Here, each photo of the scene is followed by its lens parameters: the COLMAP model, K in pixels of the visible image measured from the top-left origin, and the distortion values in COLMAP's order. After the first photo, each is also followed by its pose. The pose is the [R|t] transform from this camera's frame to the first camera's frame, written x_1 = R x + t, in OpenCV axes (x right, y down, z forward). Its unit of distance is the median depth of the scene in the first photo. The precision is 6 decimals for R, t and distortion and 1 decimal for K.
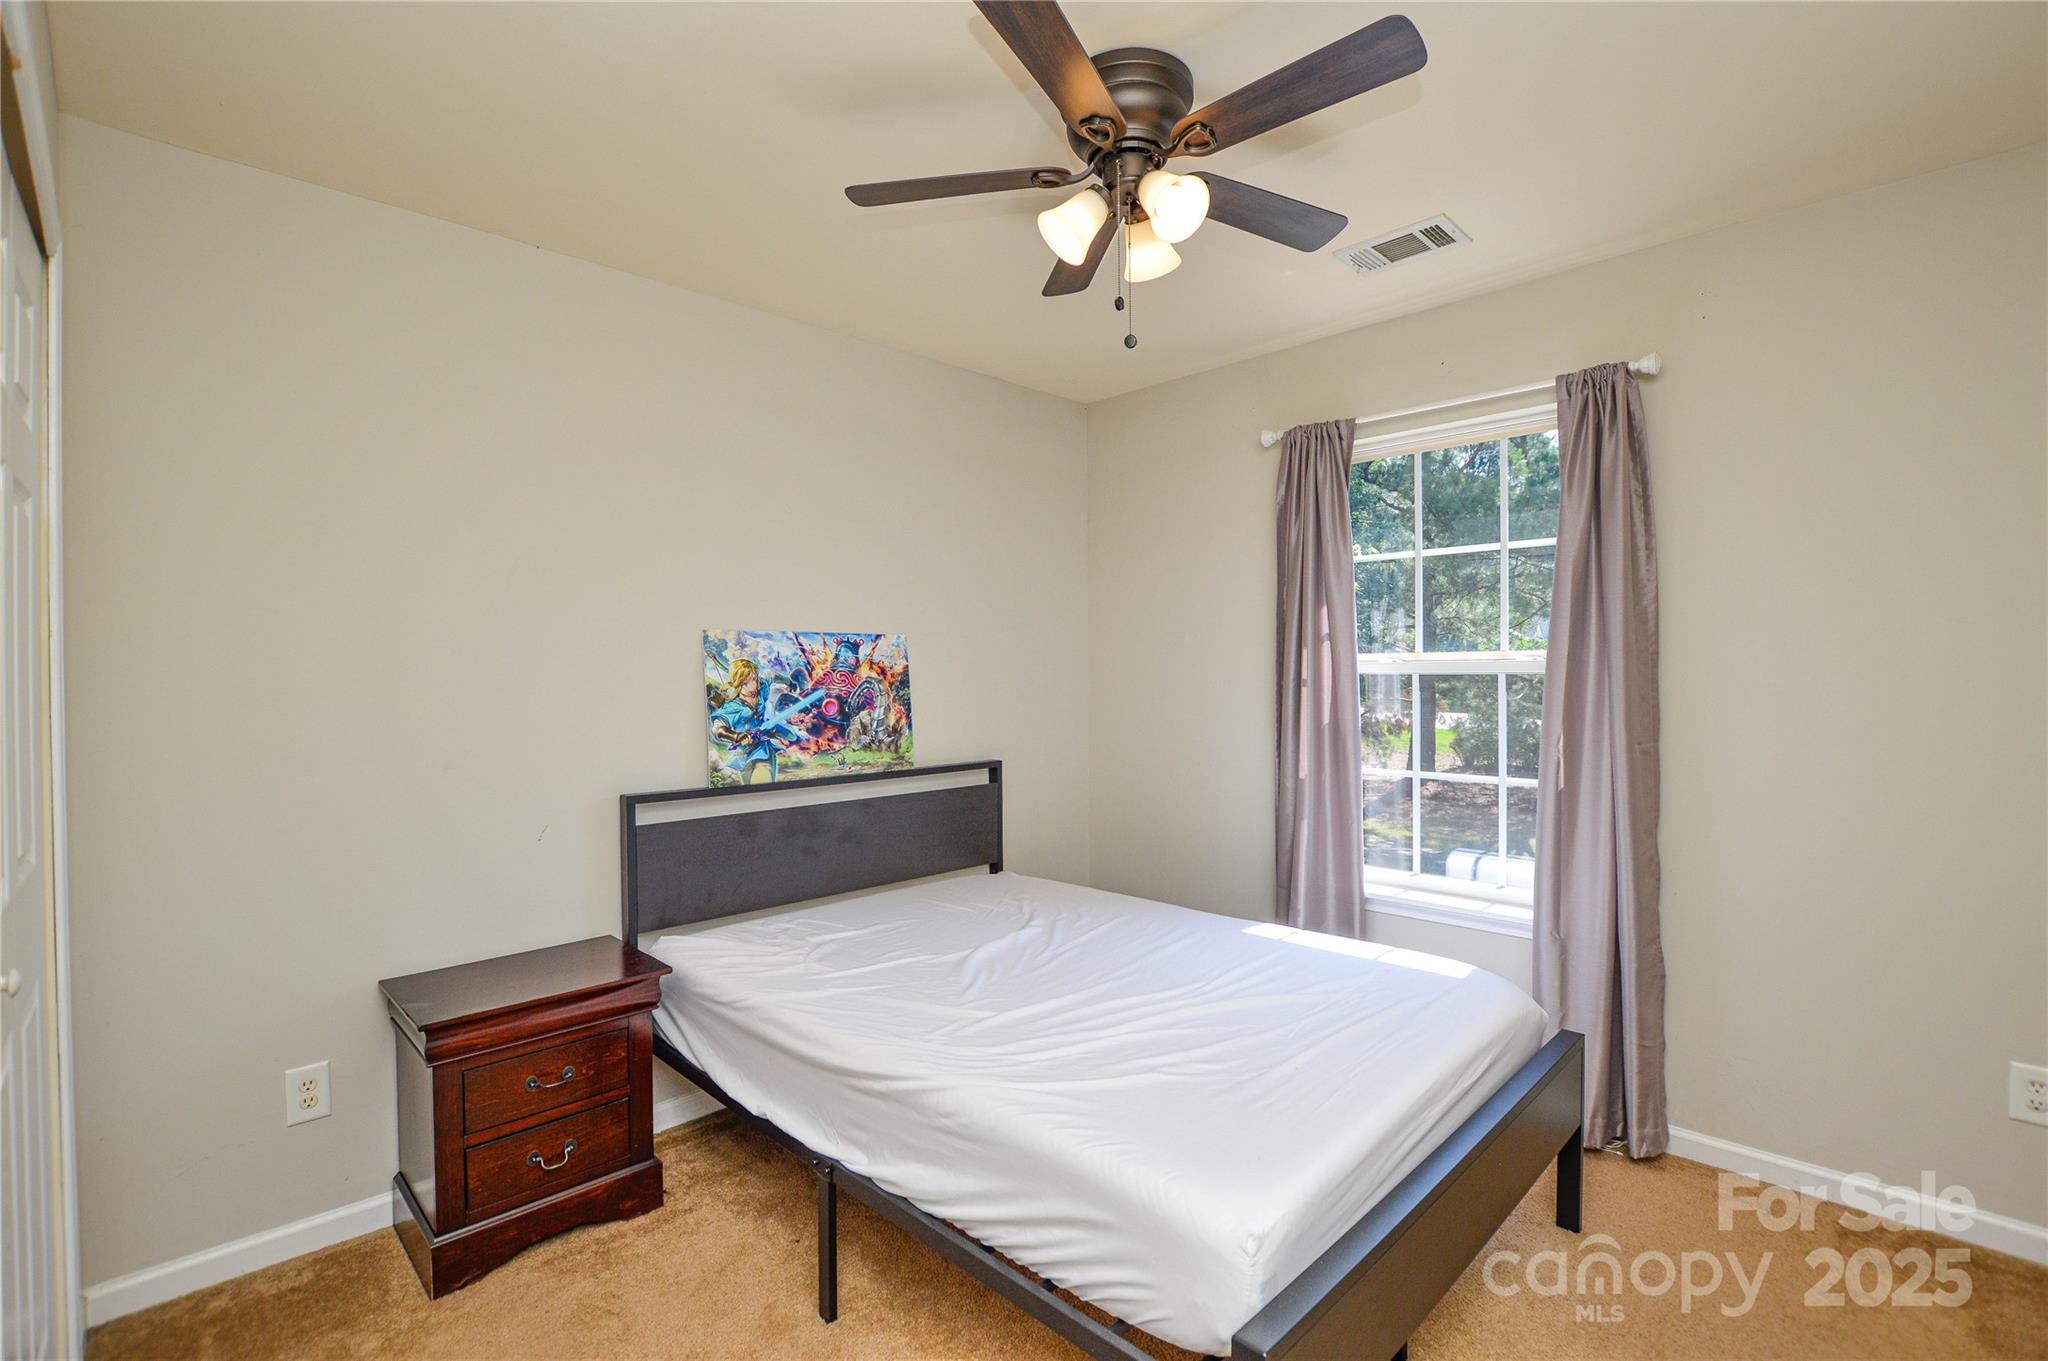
lens RADIAL K [[988.2, 0, 959.4], [0, 988.2, 676.7], [0, 0, 1]] dist [-0.026369, 0.000824]
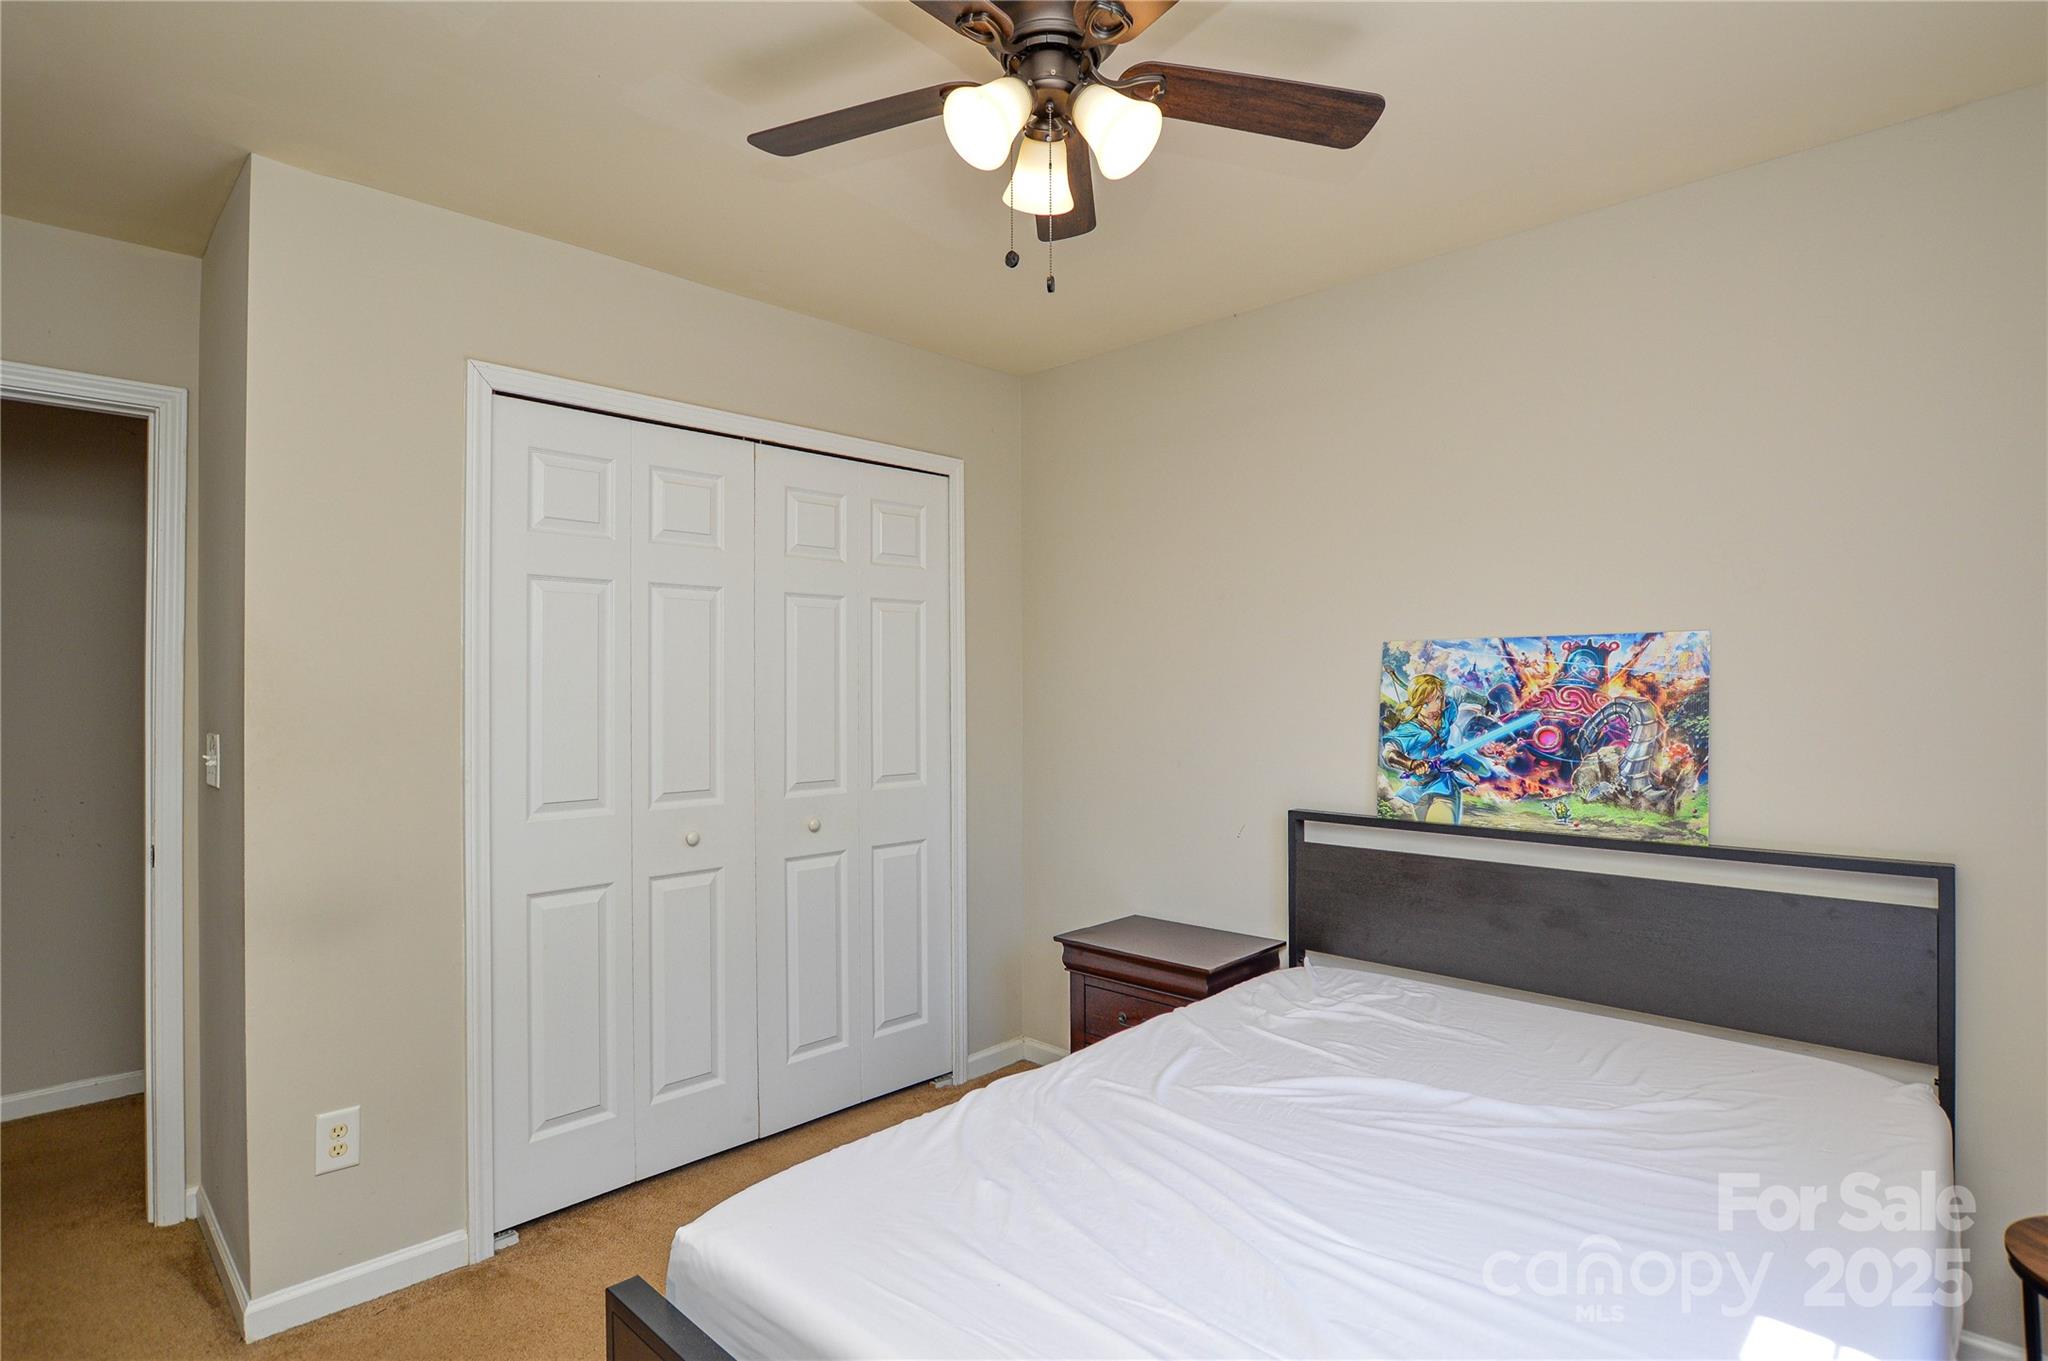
lens RADIAL K [[1032.4, 0, 1024.0], [0, 1032.4, 680.5], [0, 0, 1]] dist [-0.027526, -0.001447]
pose [[0.035000, -0.001014, -0.999387, 0.627026], [-0.001300, 0.999999, -0.001060, -0.010397], [0.999386, 0.001336, 0.034999, 0.594048]]
